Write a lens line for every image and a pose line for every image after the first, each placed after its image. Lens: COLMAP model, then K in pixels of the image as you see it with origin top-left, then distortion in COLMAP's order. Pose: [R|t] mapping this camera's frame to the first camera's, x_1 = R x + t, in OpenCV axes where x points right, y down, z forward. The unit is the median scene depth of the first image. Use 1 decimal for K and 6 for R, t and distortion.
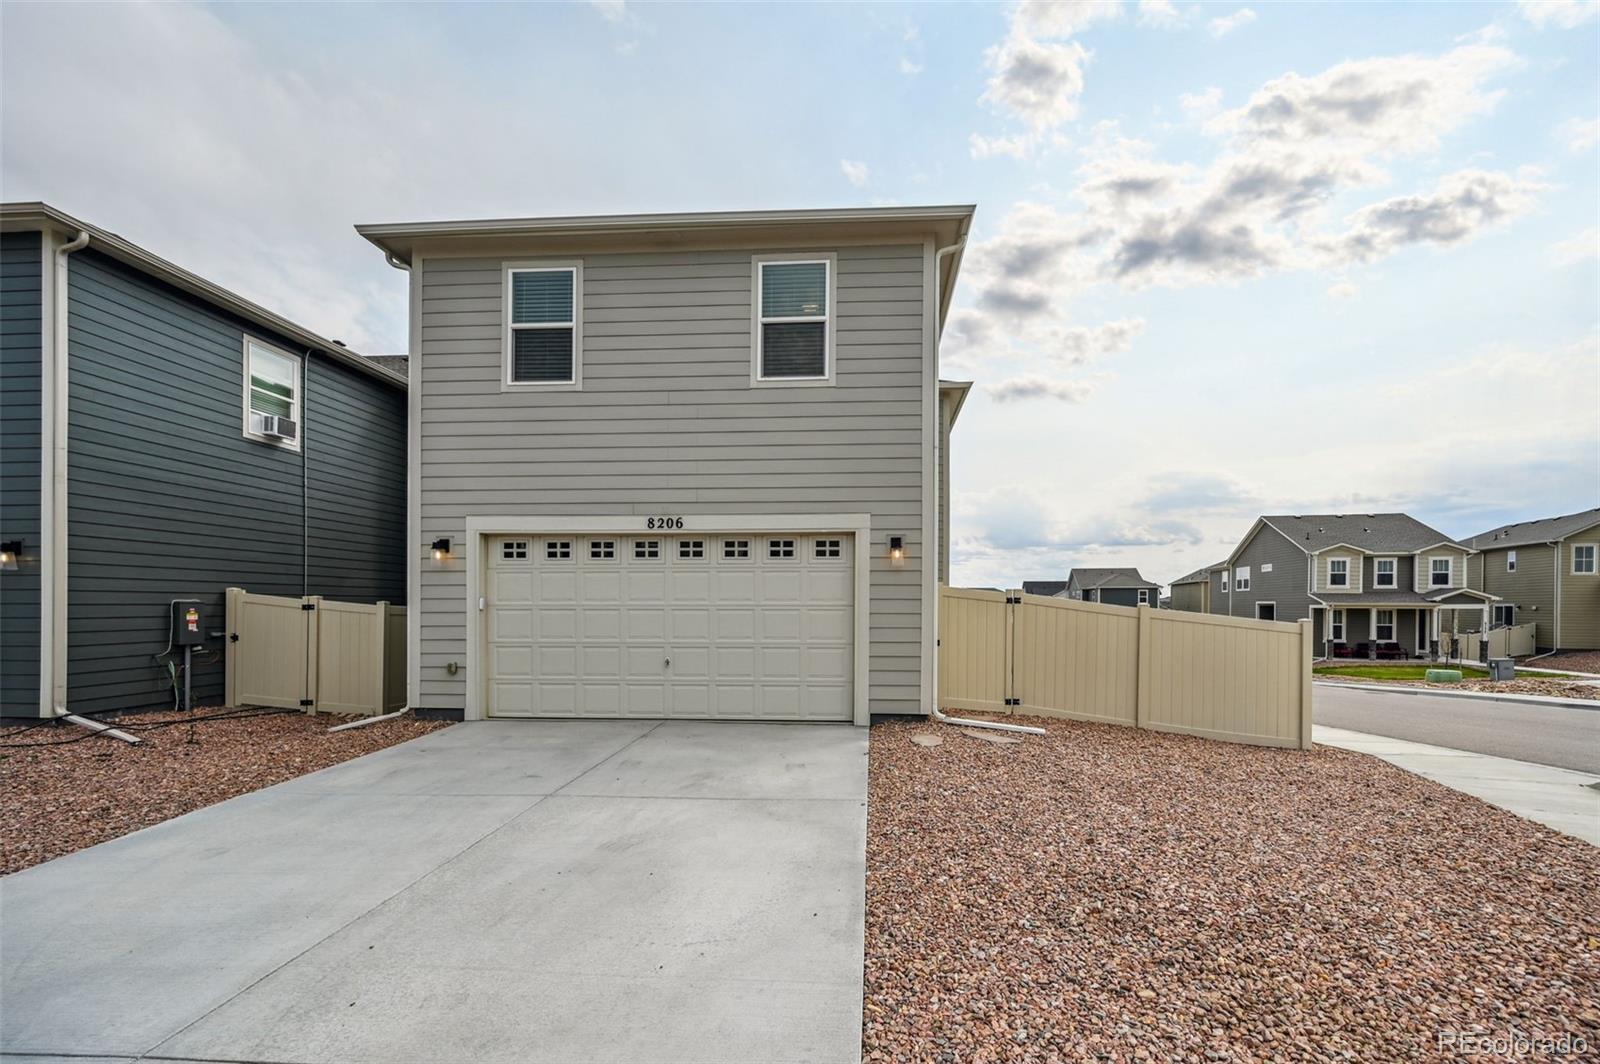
lens RADIAL K [[632.0, 0, 843.8], [0, 632.0, 493.7], [0, 0, 1]] dist [-0.000165, 0.000086]
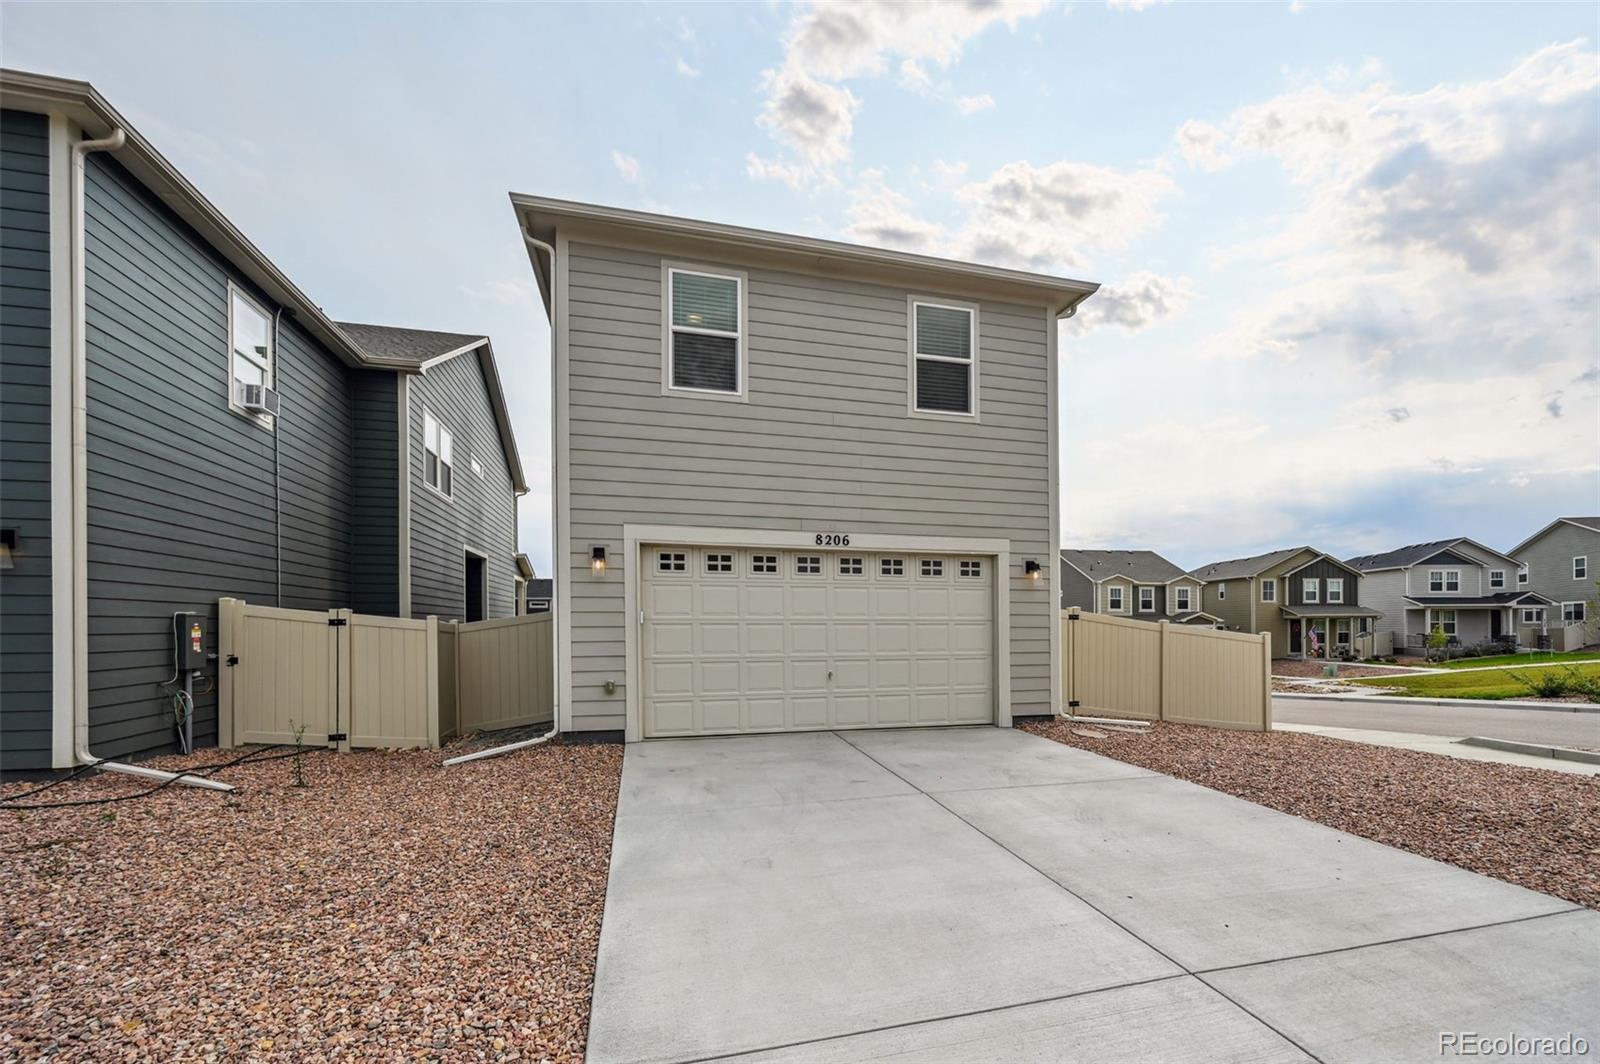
lens RADIAL K [[645.4, 0, 818.9], [0, 645.4, 501.5], [0, 0, 1]] dist [0.000412, 0.000191]
pose [[0.951810, 0.058351, 0.301085, -0.608012], [-0.053047, 0.998259, -0.025768, 0.011672], [-0.302064, 0.008555, 0.953249, 0.000406]]
